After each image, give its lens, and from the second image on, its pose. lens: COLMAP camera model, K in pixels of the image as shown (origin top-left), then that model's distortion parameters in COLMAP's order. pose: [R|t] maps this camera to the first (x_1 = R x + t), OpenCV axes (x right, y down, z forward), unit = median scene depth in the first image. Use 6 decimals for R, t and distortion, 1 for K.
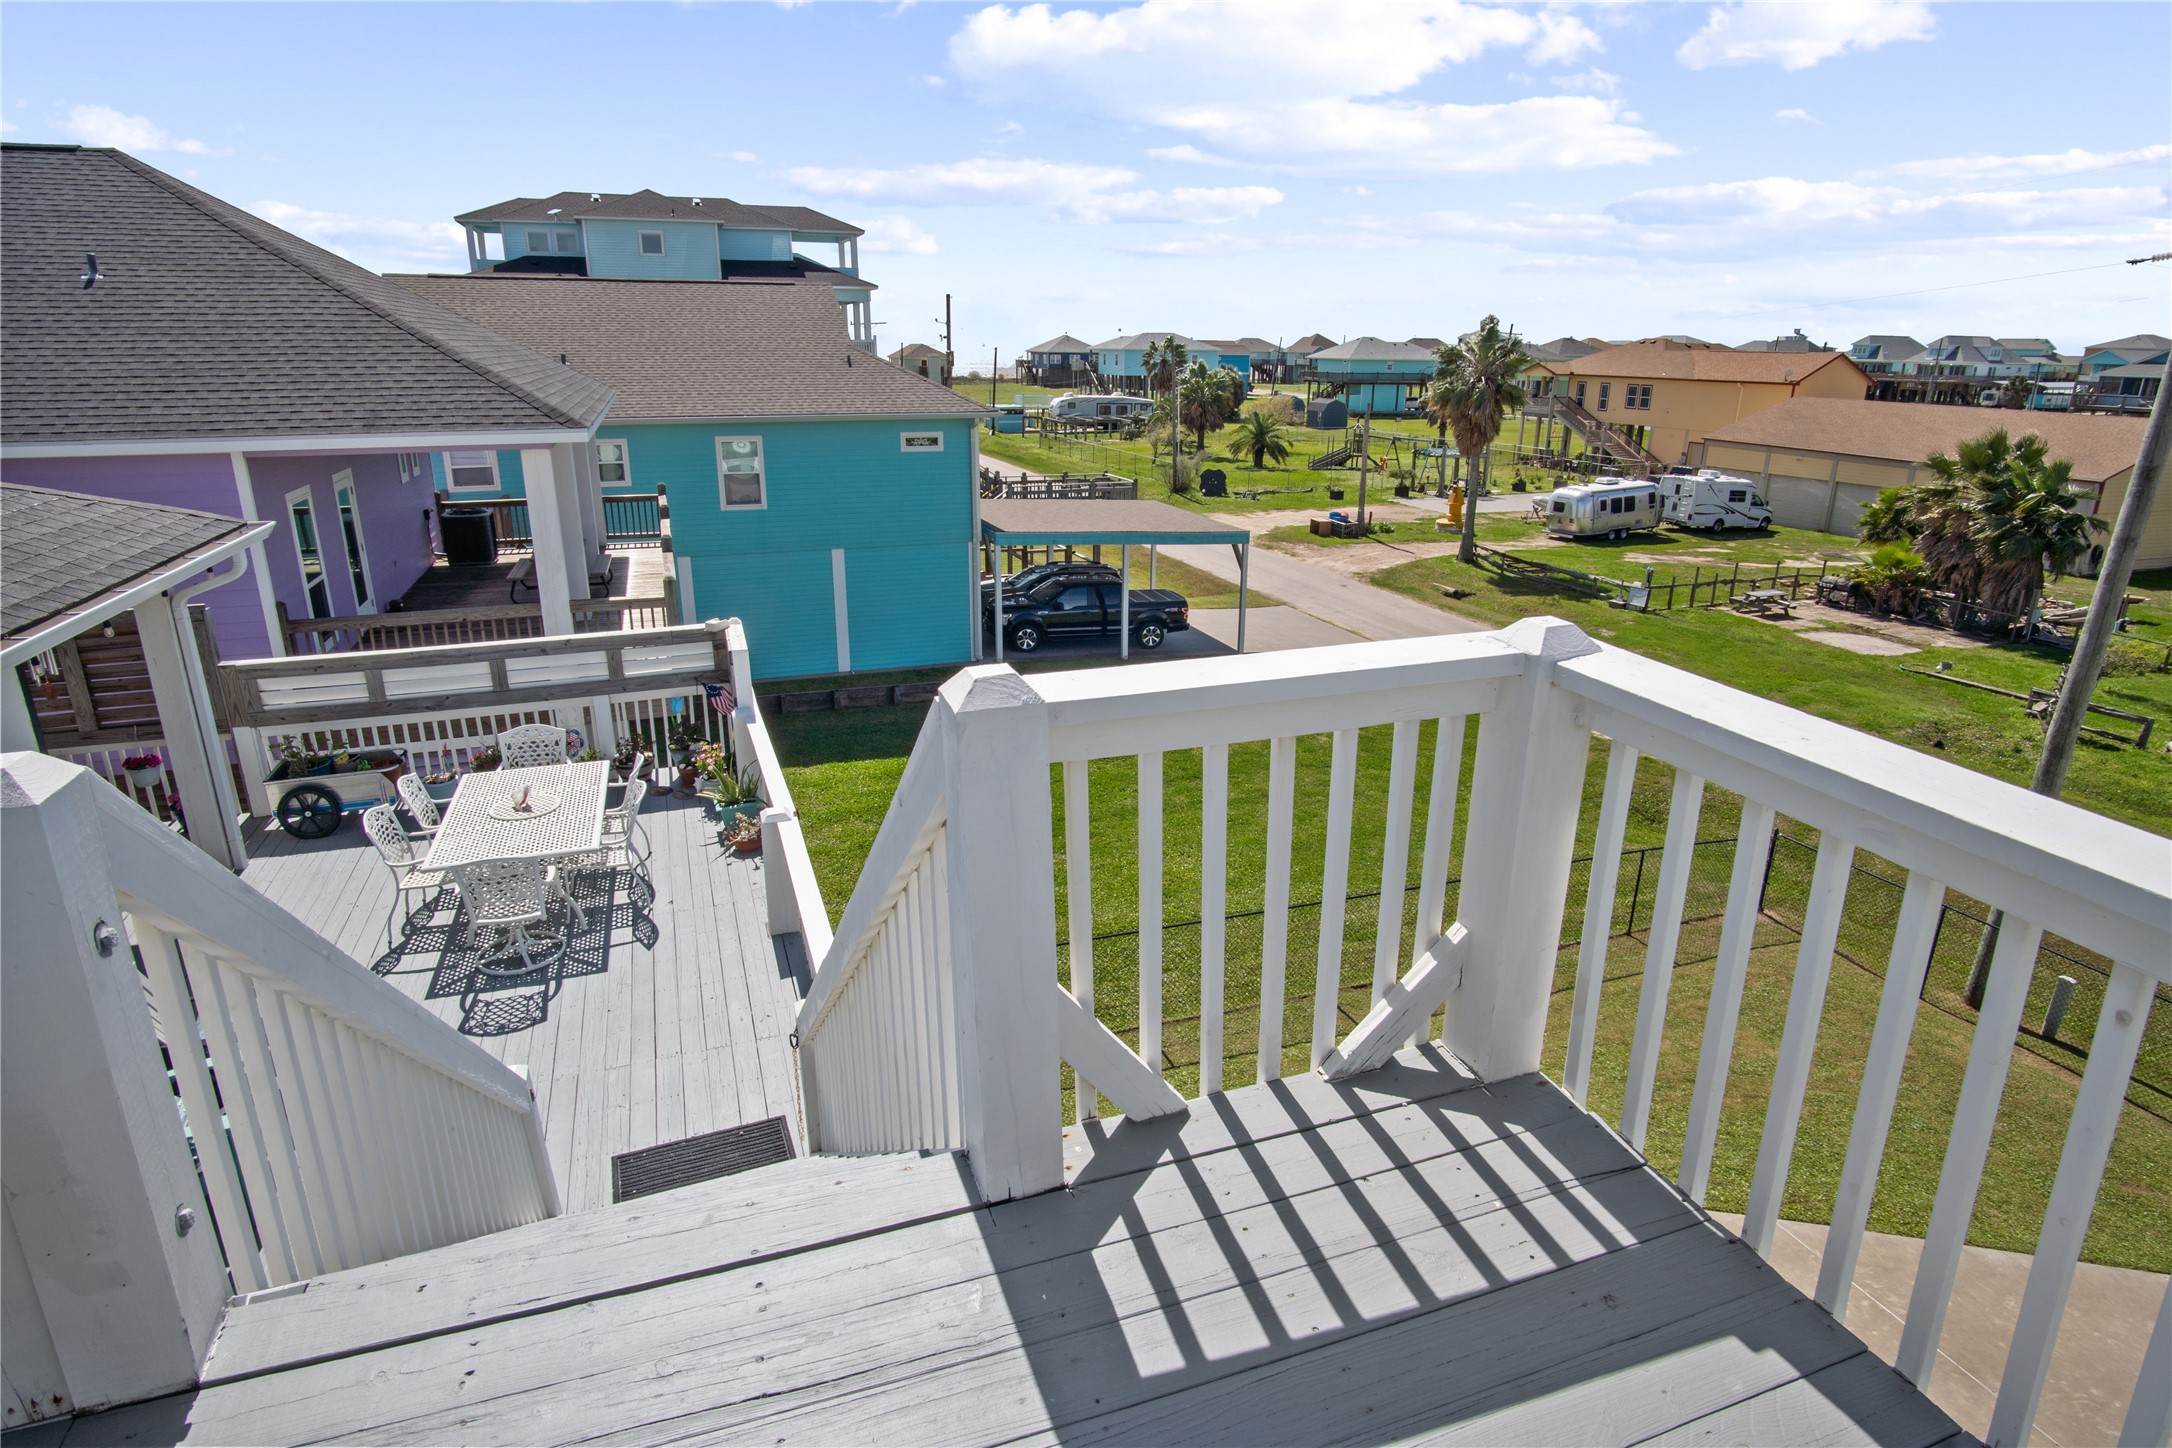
lens RADIAL K [[1159.3, 0, 1089.2], [0, 1159.3, 726.8], [0, 0, 1]] dist [-0.036607, 0.010953]
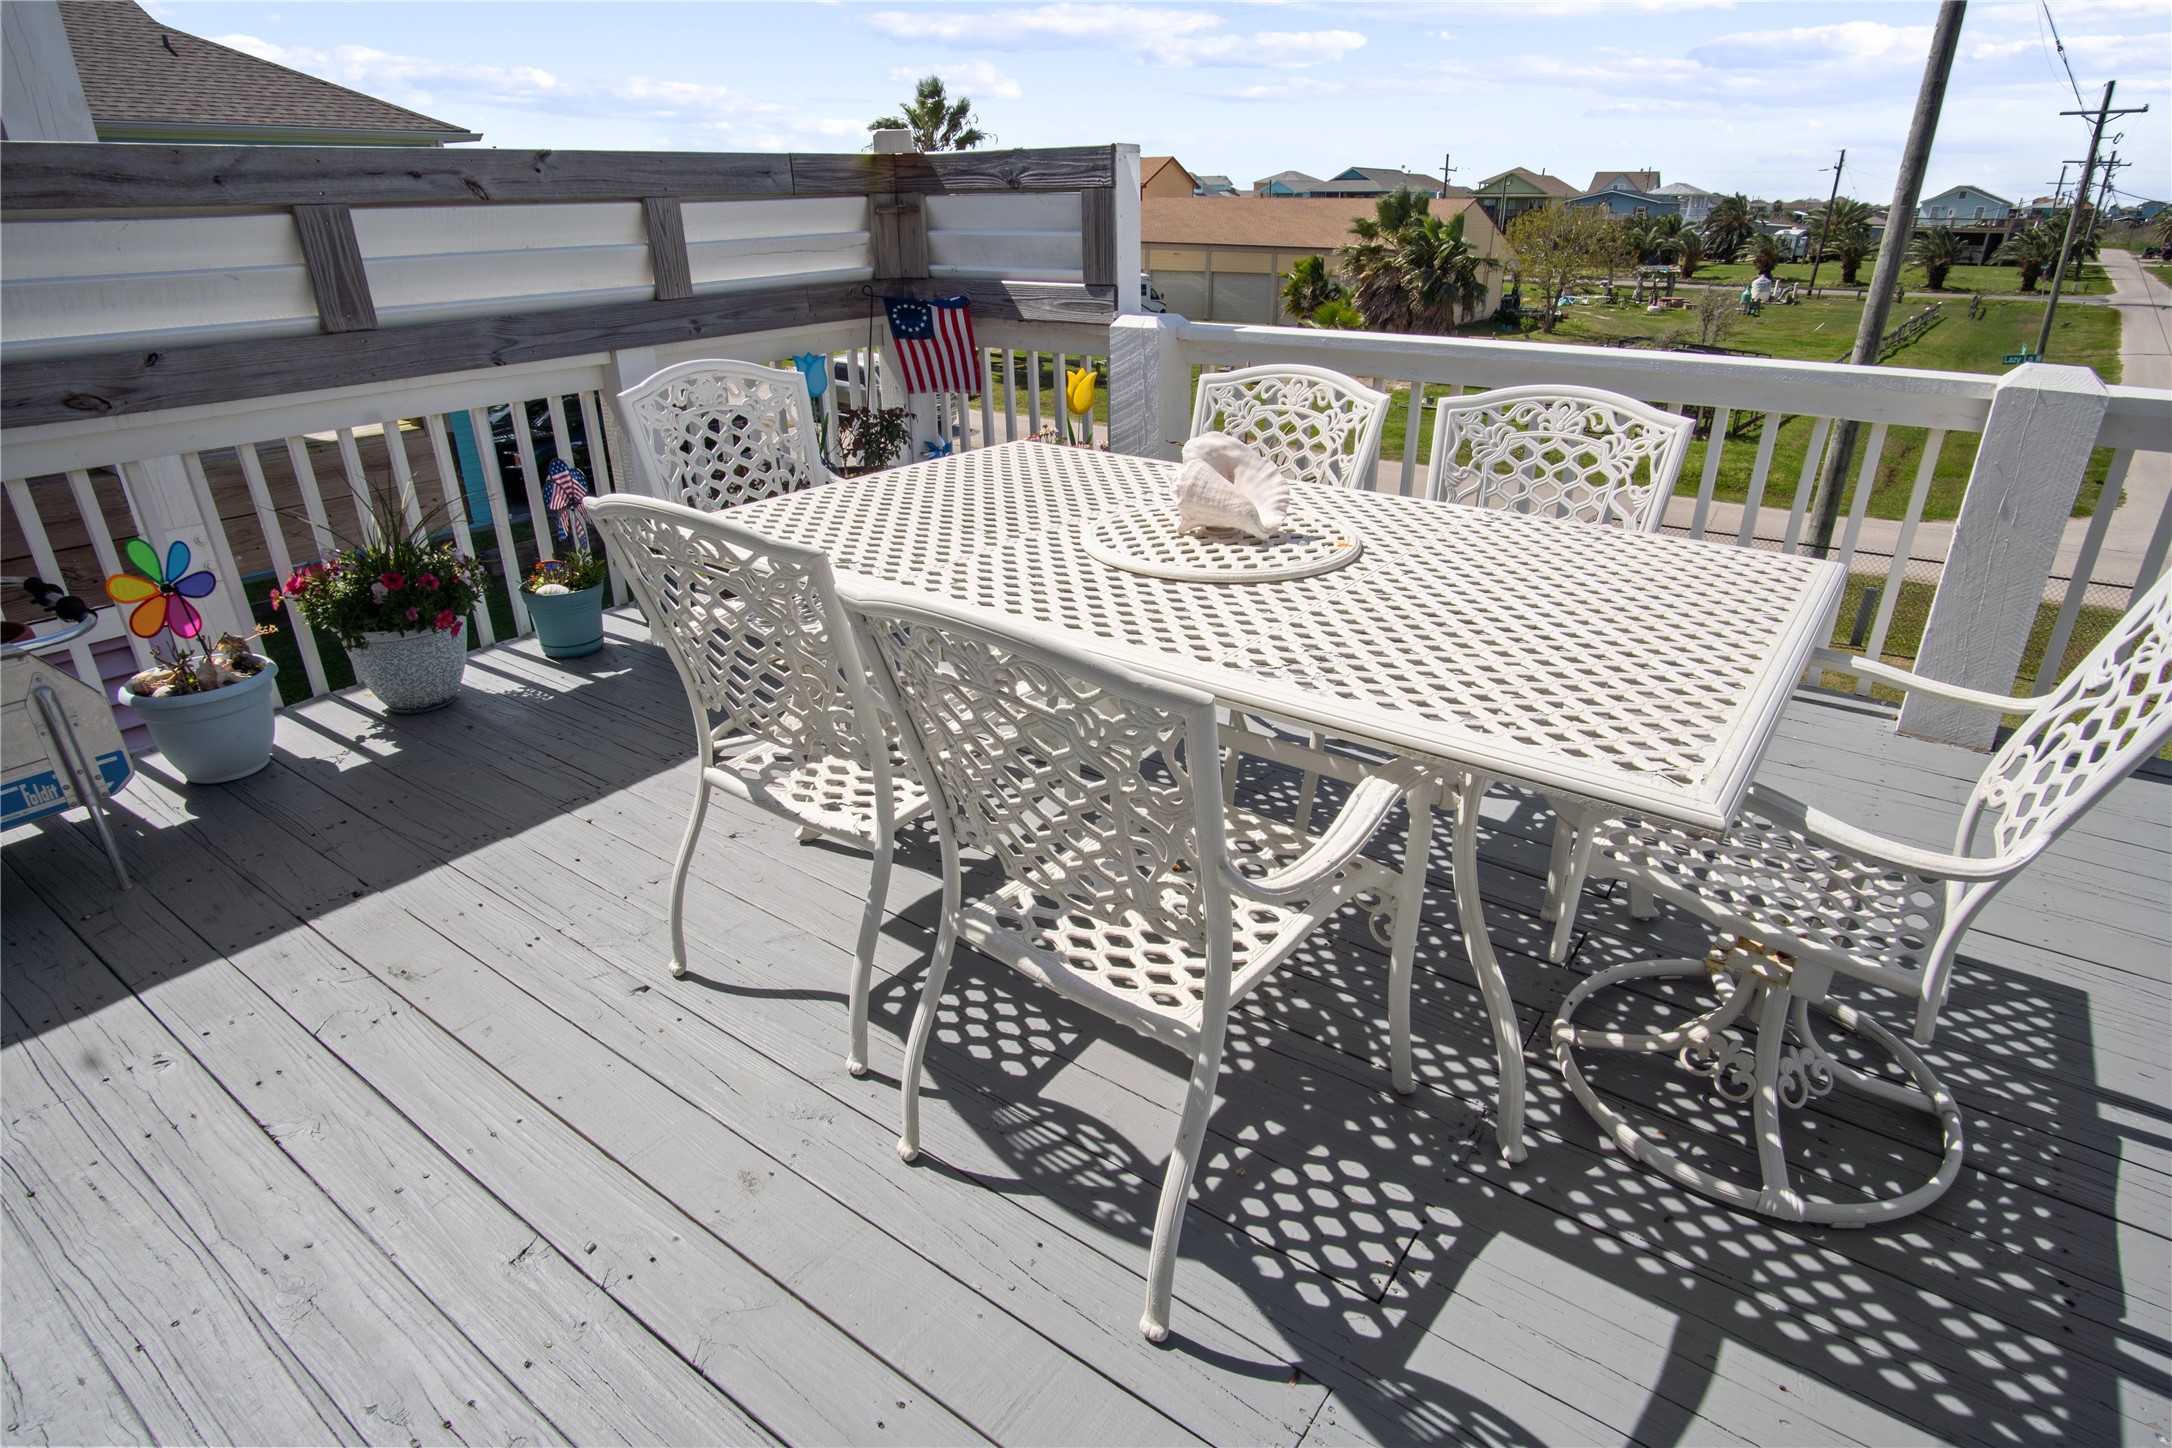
lens RADIAL K [[1159.3, 0, 1089.2], [0, 1159.3, 726.8], [0, 0, 1]] dist [-0.036607, 0.010953]
pose [[0.824484, -0.239980, 0.512480, -0.511299], [0.185018, 0.970170, 0.156646, 0.051111], [-0.534785, -0.034334, 0.844291, 0.641812]]
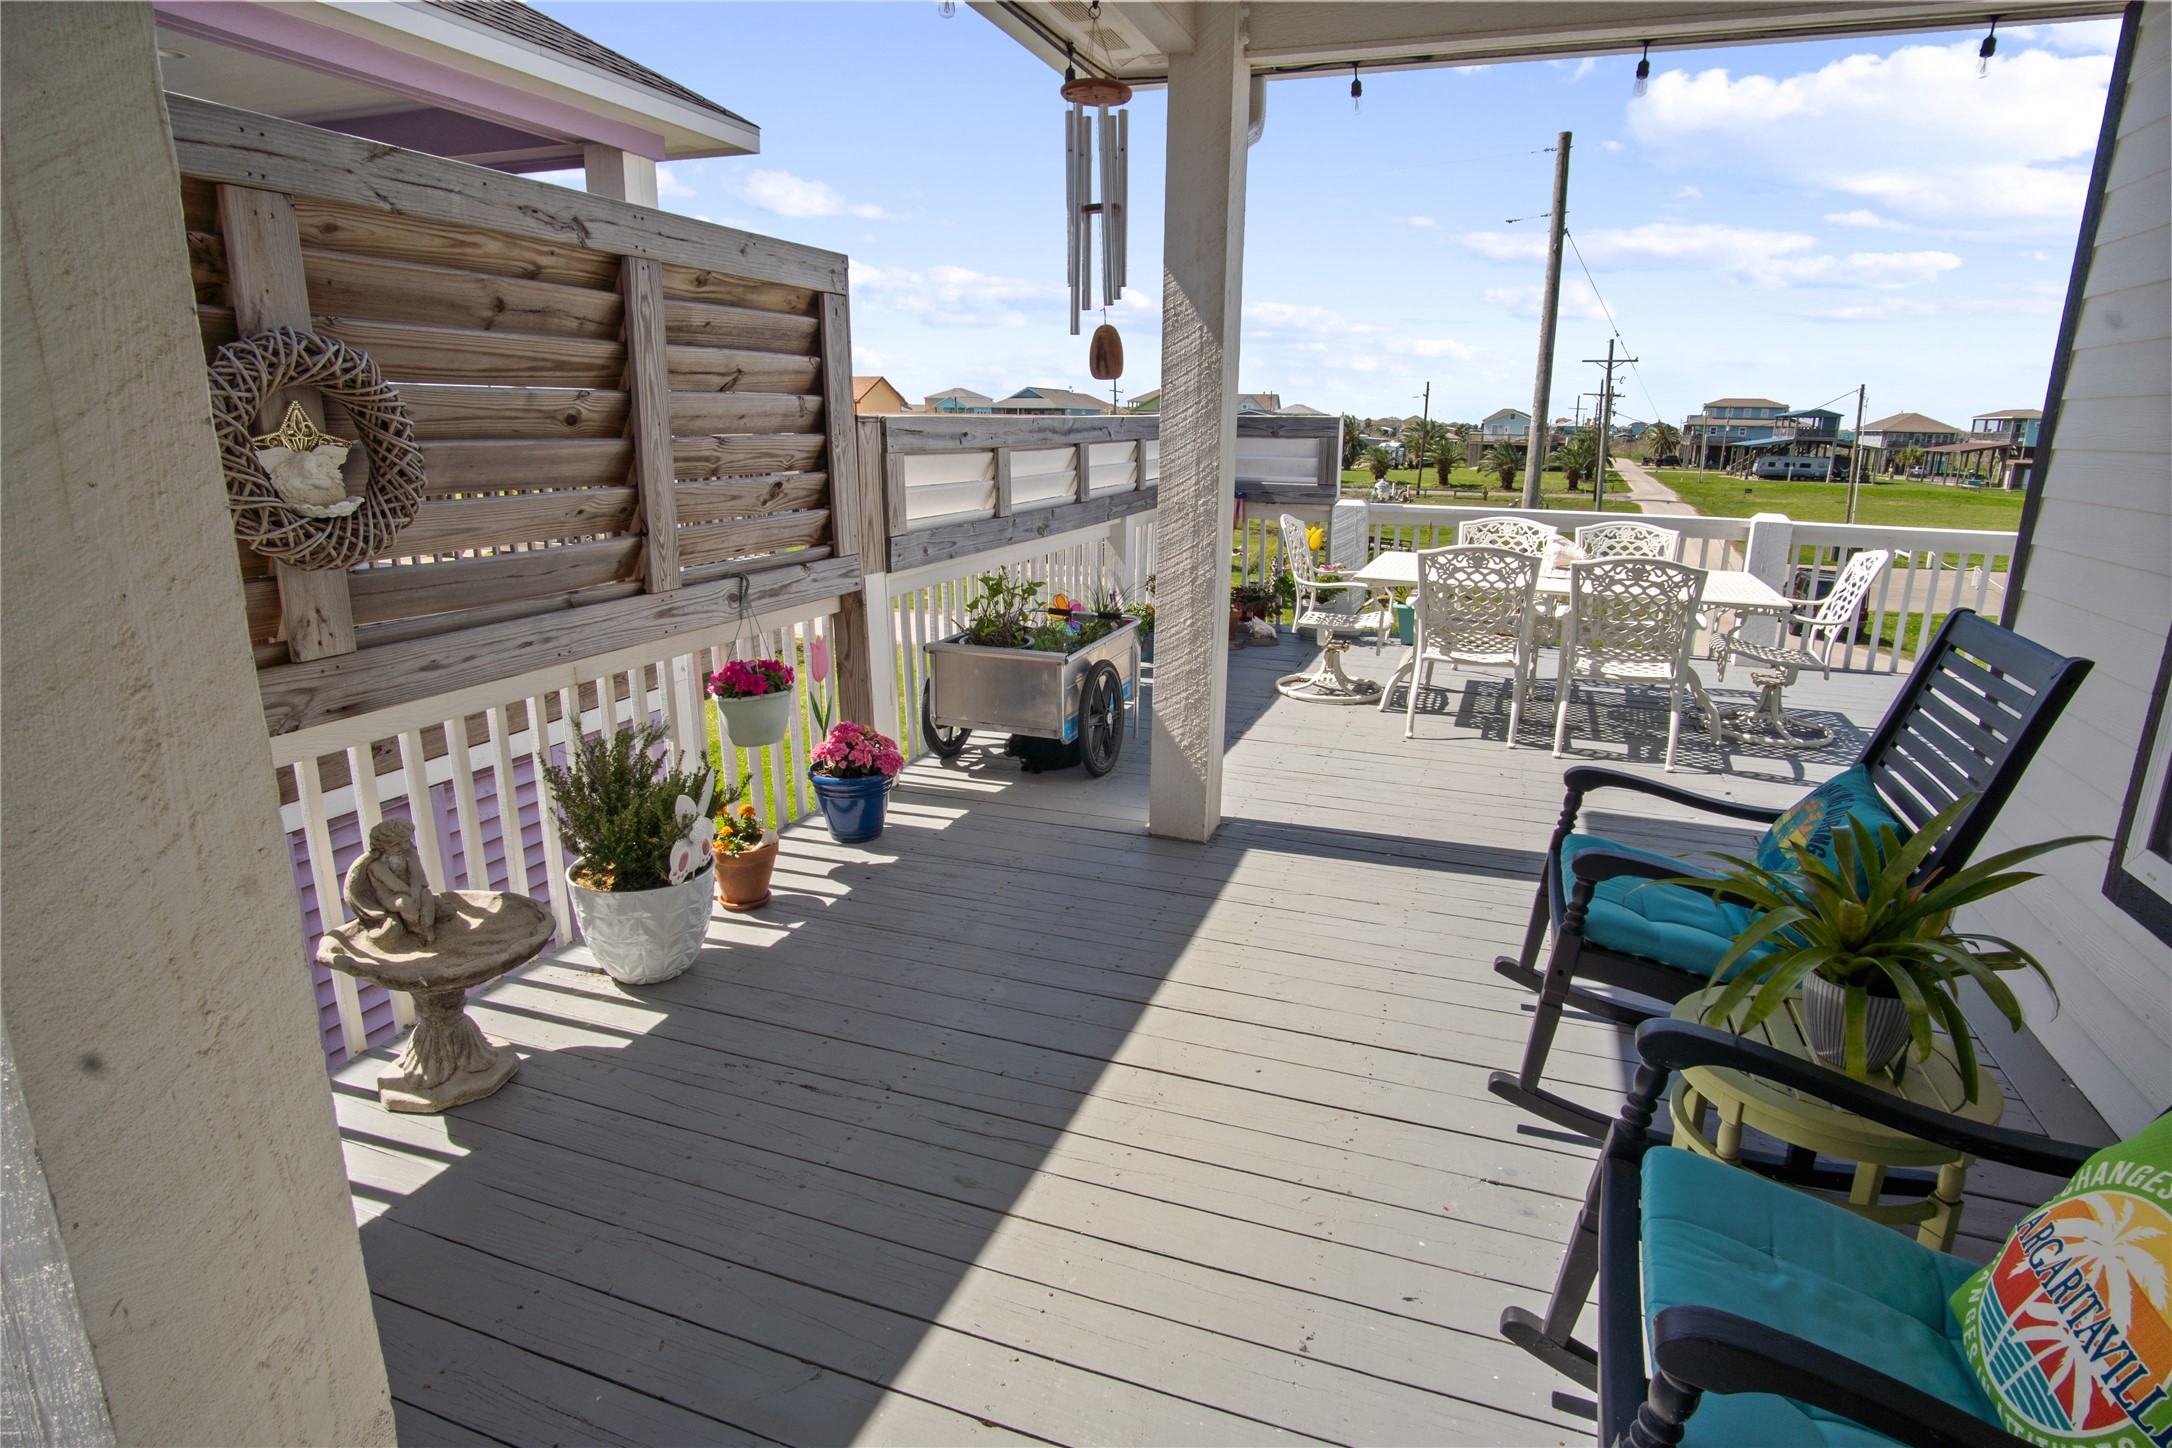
lens RADIAL K [[1159.3, 0, 1089.2], [0, 1159.3, 726.8], [0, 0, 1]] dist [-0.036607, 0.010953]
pose [[0.638886, -0.192943, 0.744713, -0.925352], [0.231395, 0.971406, 0.053163, 0.046085], [-0.733677, 0.138358, 0.665264, 0.610646]]
